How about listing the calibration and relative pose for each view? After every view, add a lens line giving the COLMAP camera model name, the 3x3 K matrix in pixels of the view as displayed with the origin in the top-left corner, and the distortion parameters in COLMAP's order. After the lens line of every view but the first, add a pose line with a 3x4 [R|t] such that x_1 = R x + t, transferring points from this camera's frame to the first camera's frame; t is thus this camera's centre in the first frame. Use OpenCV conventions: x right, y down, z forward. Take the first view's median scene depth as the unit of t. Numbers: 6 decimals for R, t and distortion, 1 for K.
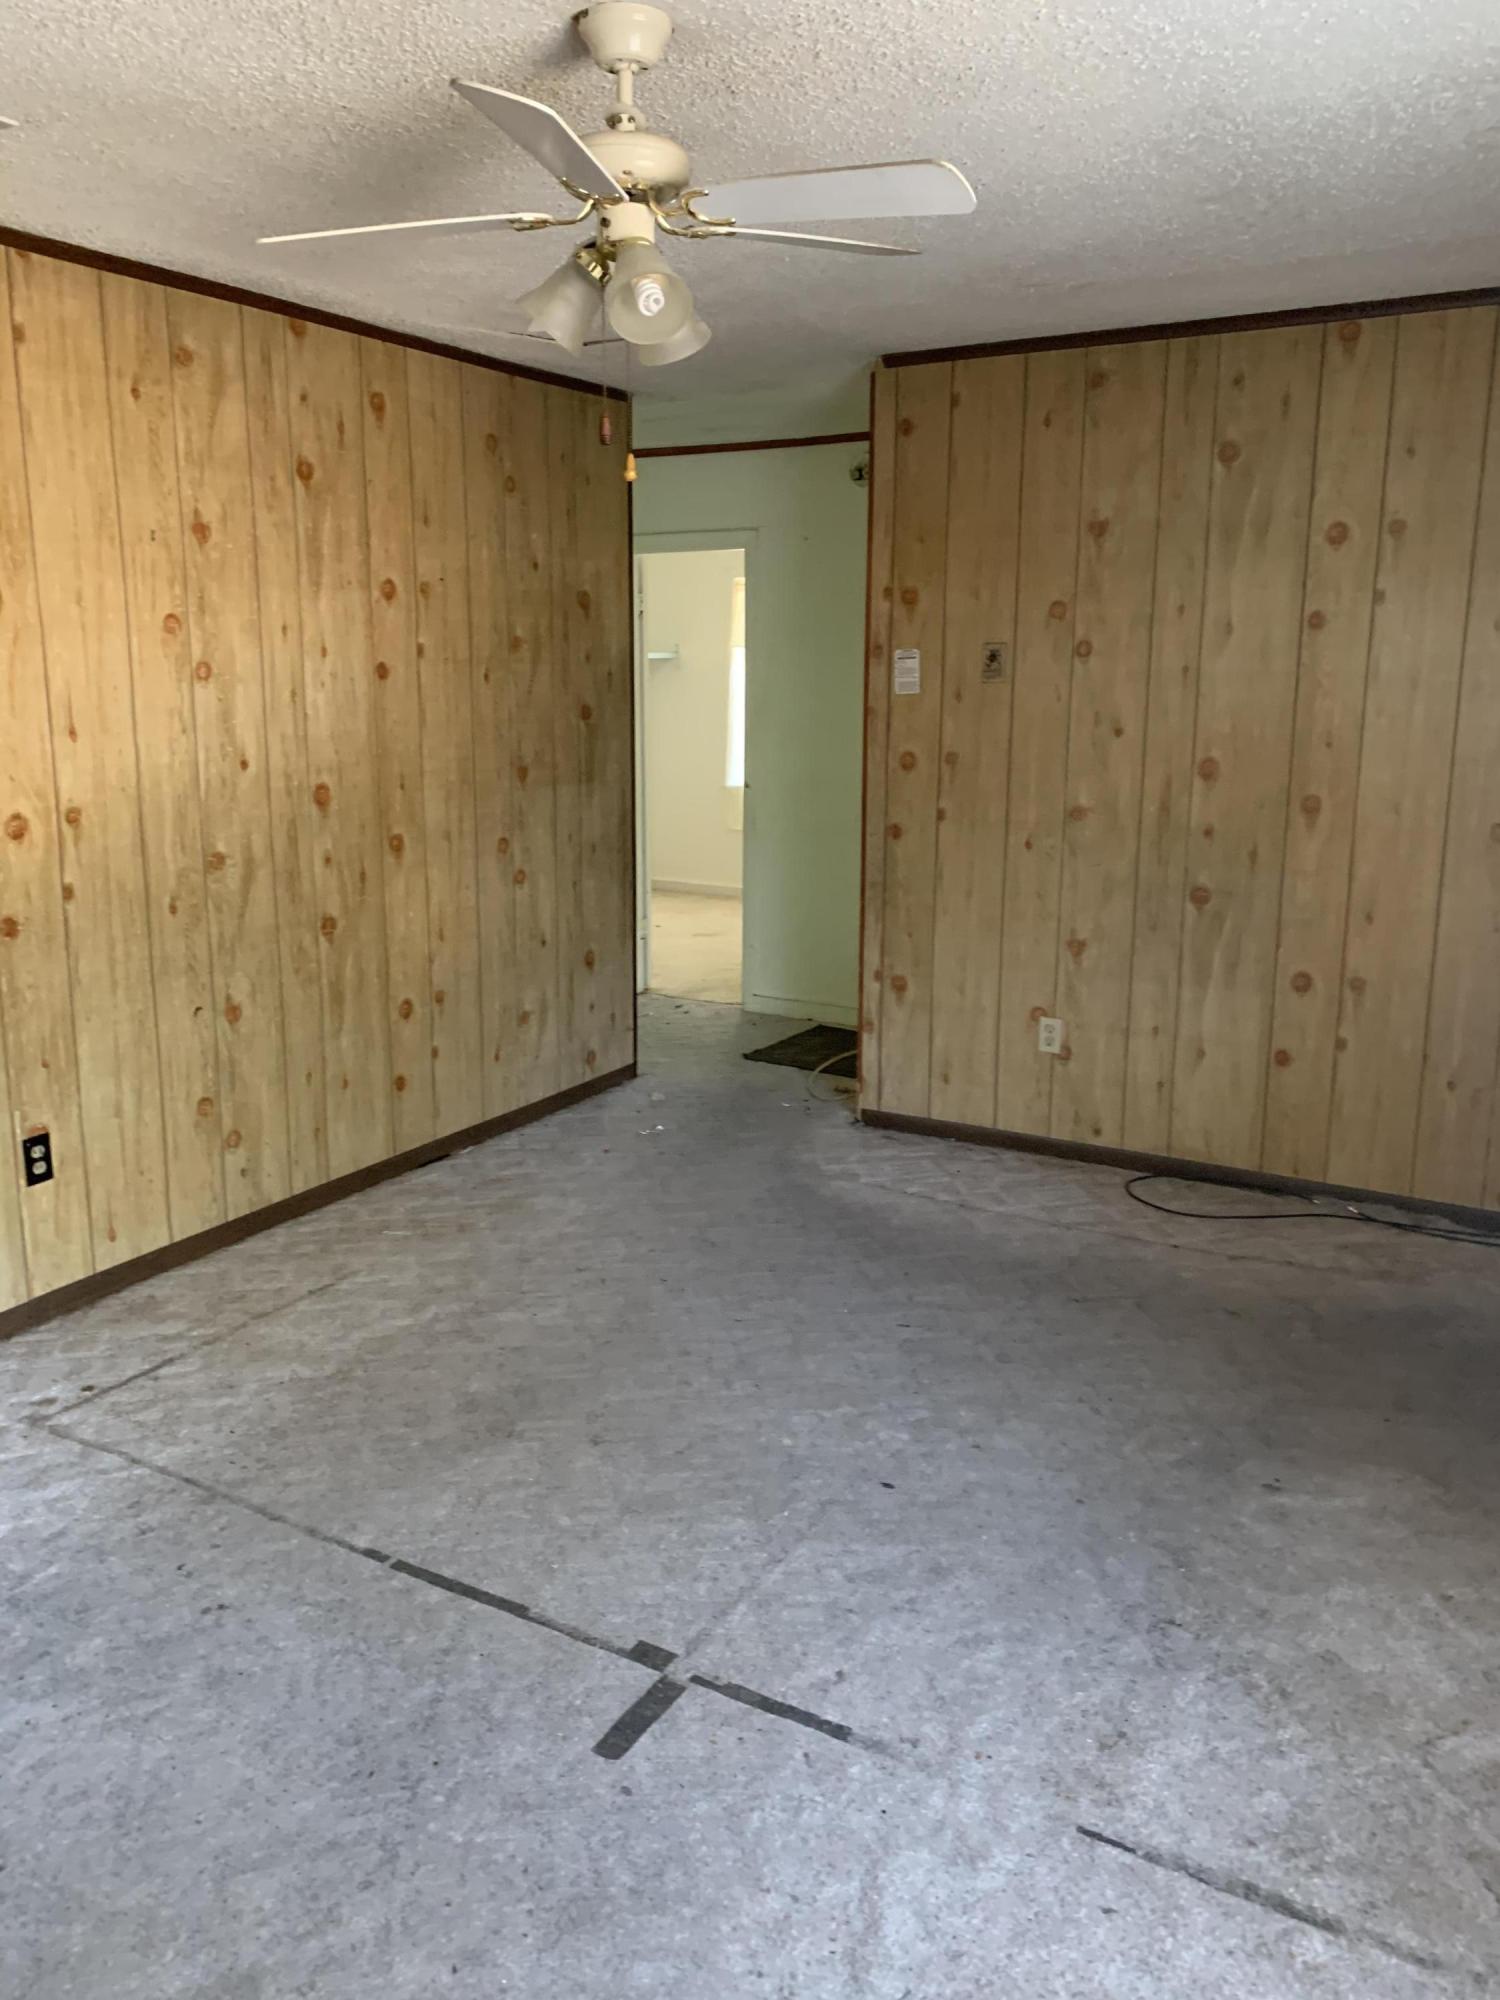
lens RADIAL K [[1503.7, 0, 750.0], [0, 1503.7, 1000.0], [0, 0, 1]] dist [-0.029953, -0.003334]
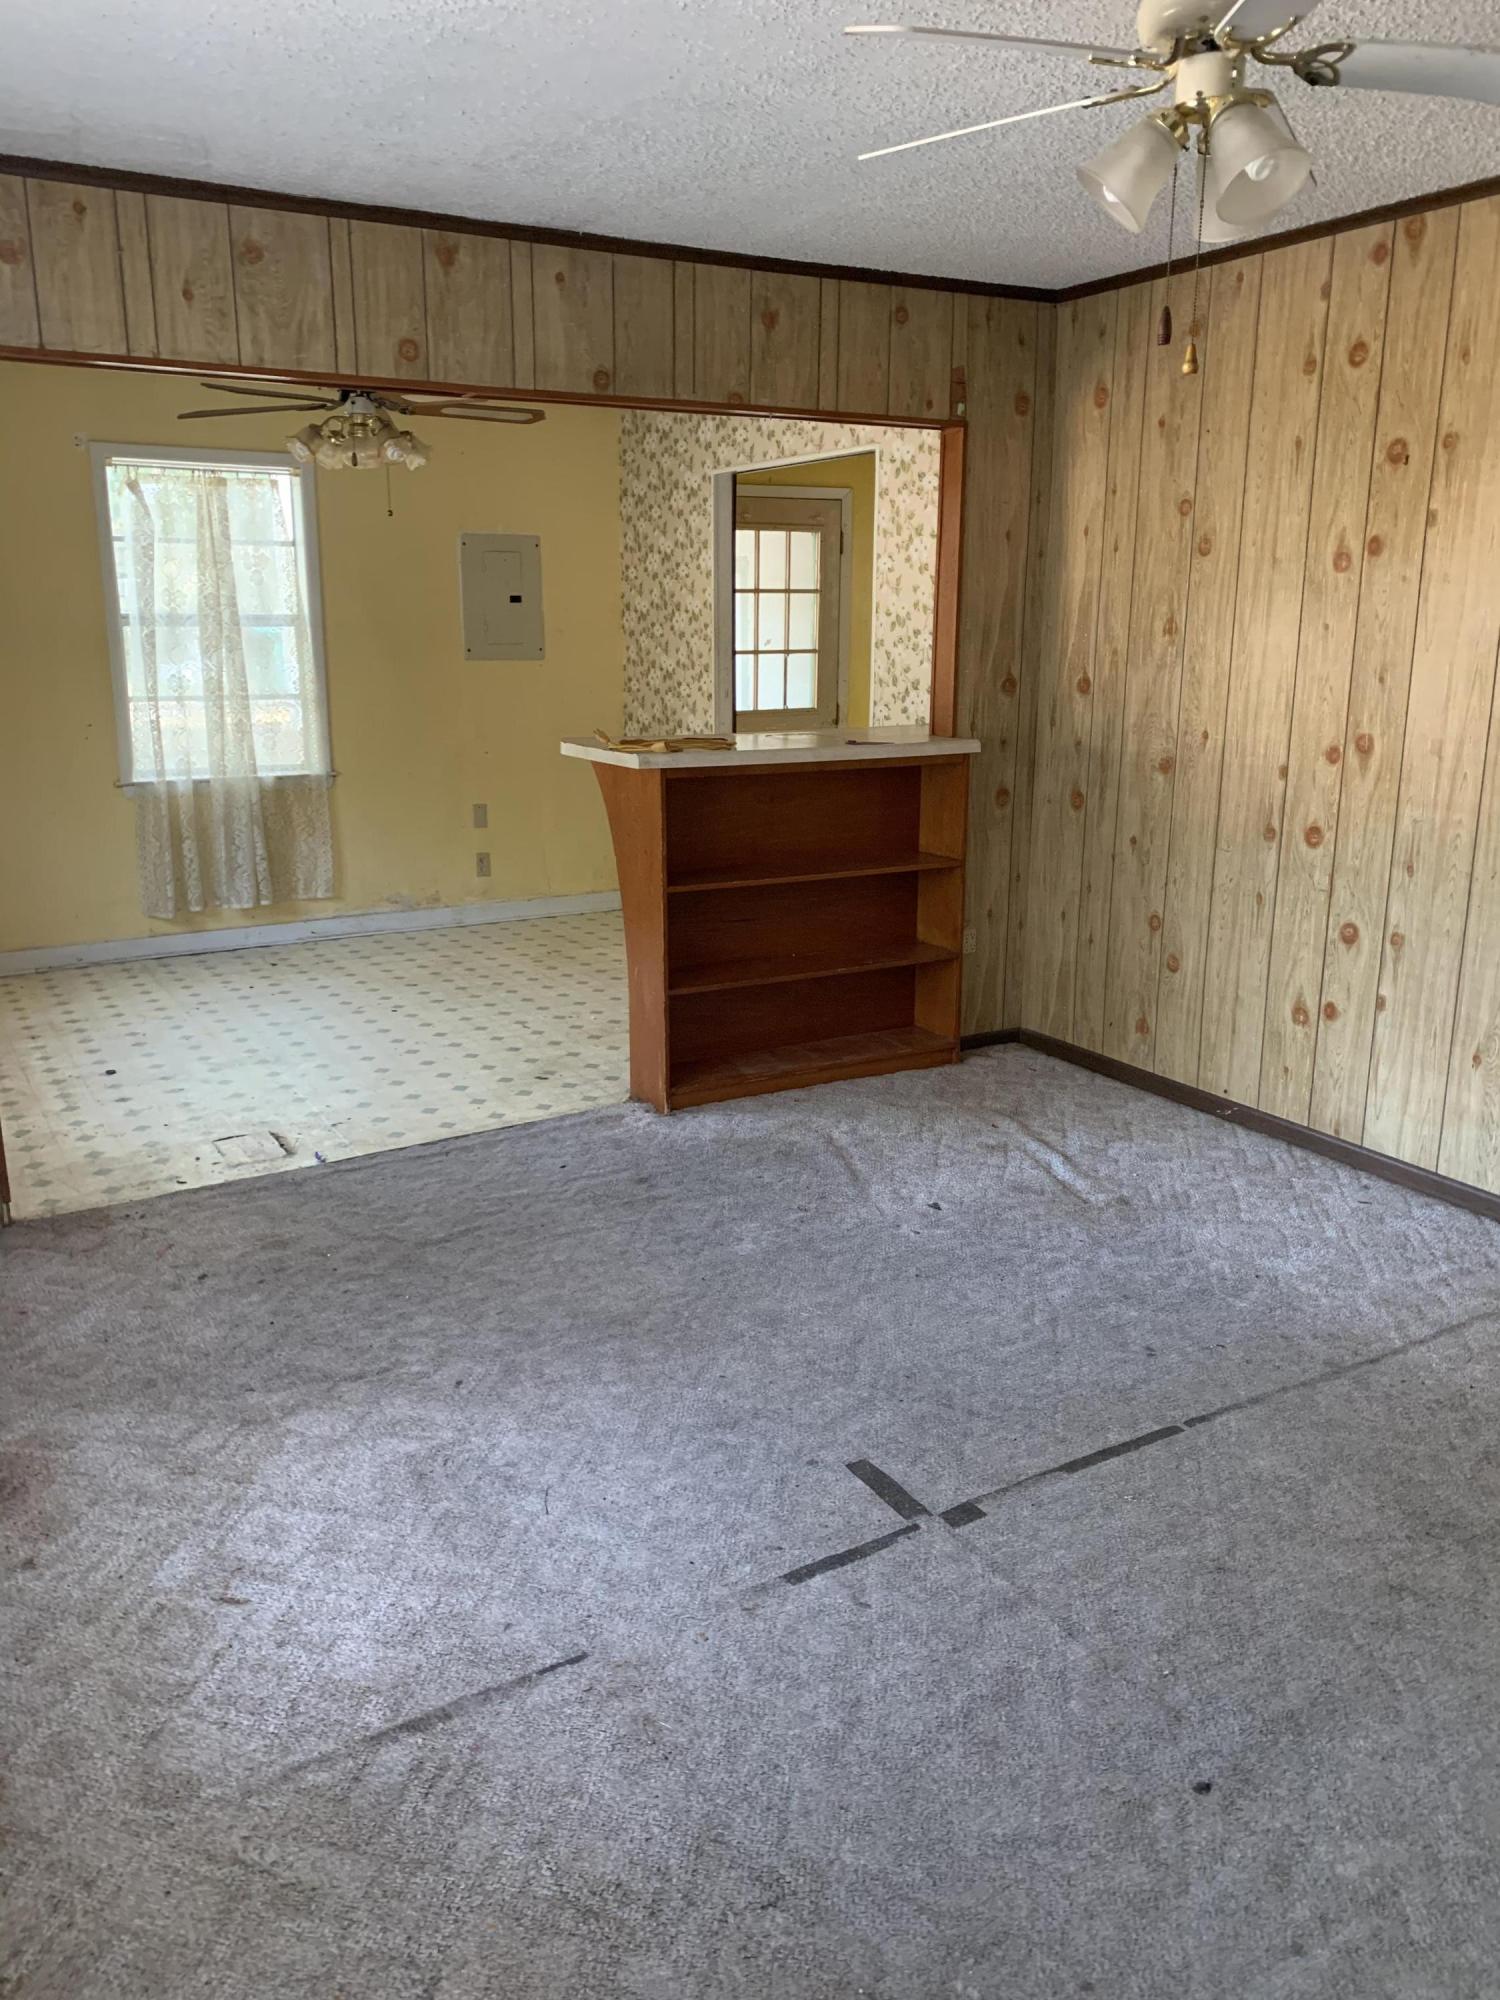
lens RADIAL K [[1503.7, 0, 750.0], [0, 1503.7, 1000.0], [0, 0, 1]] dist [-0.029953, -0.003334]
pose [[-0.490525, 0.234457, -0.839294, 0.935107], [-0.185372, 0.913009, 0.363390, -0.303013], [0.851482, 0.333833, -0.404392, 1.323533]]
